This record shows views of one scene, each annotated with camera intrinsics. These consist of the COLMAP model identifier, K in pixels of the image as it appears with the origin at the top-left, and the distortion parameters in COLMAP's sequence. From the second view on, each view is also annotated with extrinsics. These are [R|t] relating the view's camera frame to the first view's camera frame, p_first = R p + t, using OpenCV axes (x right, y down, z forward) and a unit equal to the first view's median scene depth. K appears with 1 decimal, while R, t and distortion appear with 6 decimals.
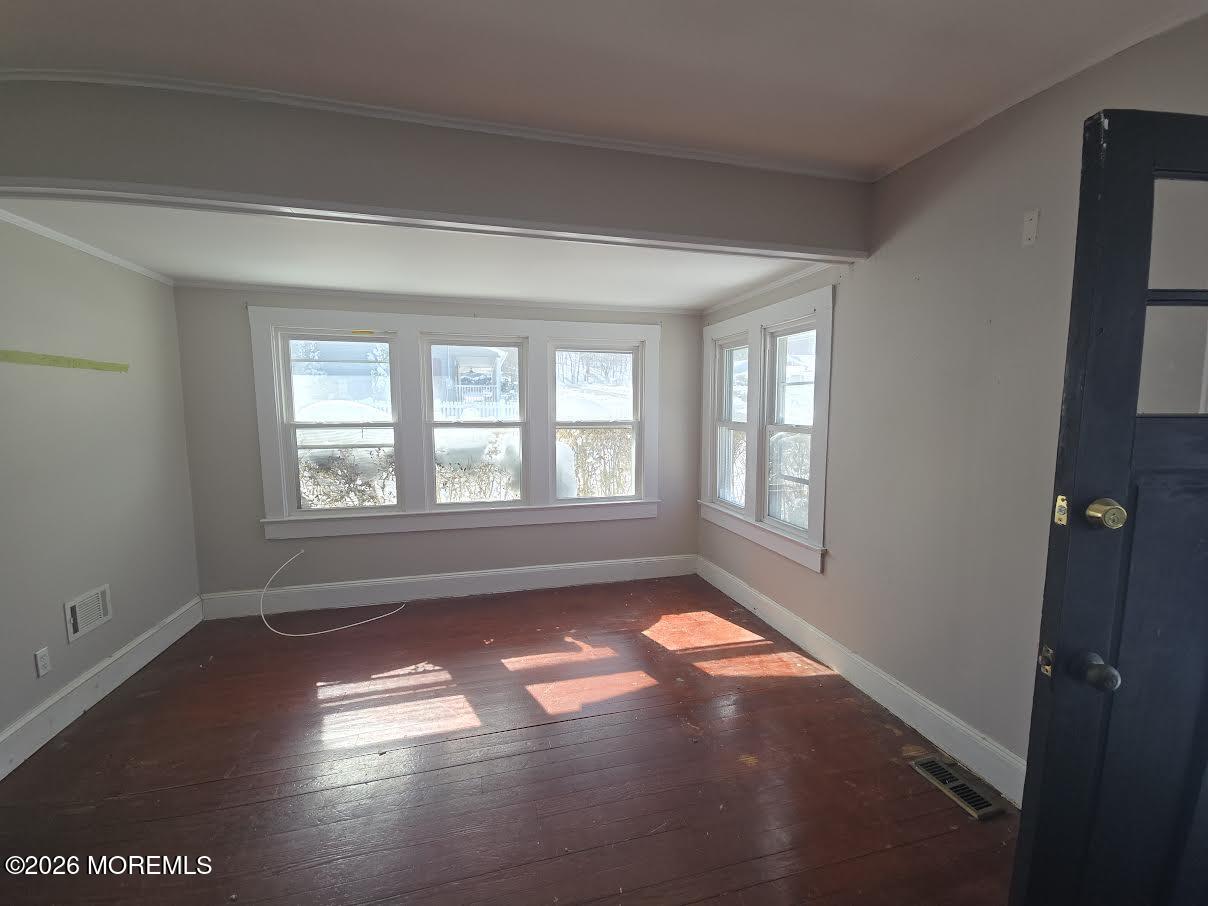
lens RADIAL K [[493.6, 0, 603.1], [0, 493.6, 457.2], [0, 0, 1]] dist [-0.002818, -0.000582]
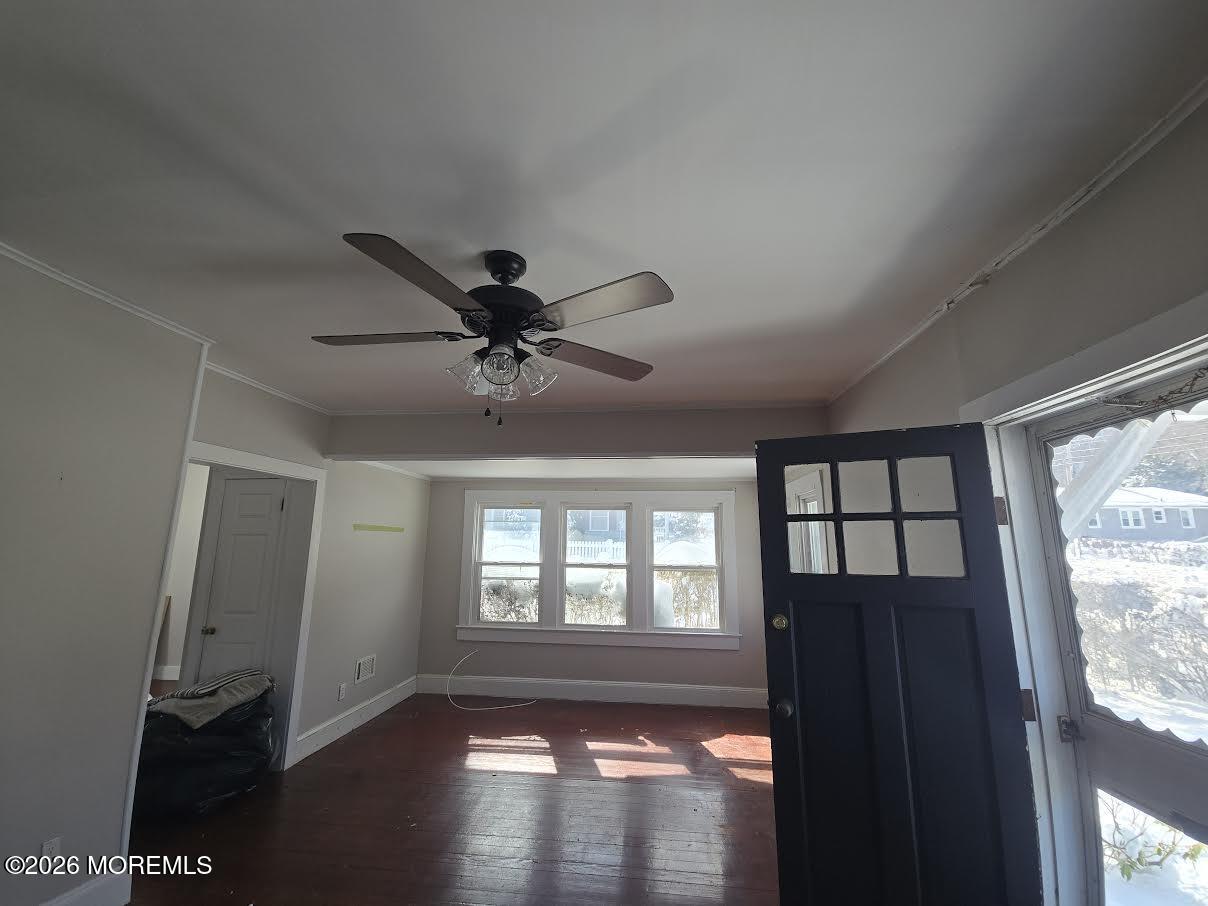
lens RADIAL K [[493.6, 0, 603.1], [0, 493.6, 457.2], [0, 0, 1]] dist [-0.002818, -0.000582]
pose [[0.934258, -0.051542, -0.352853, 0.287039], [-0.047351, 0.962807, -0.266010, 0.008851], [0.353440, 0.265230, 0.897069, -0.335886]]
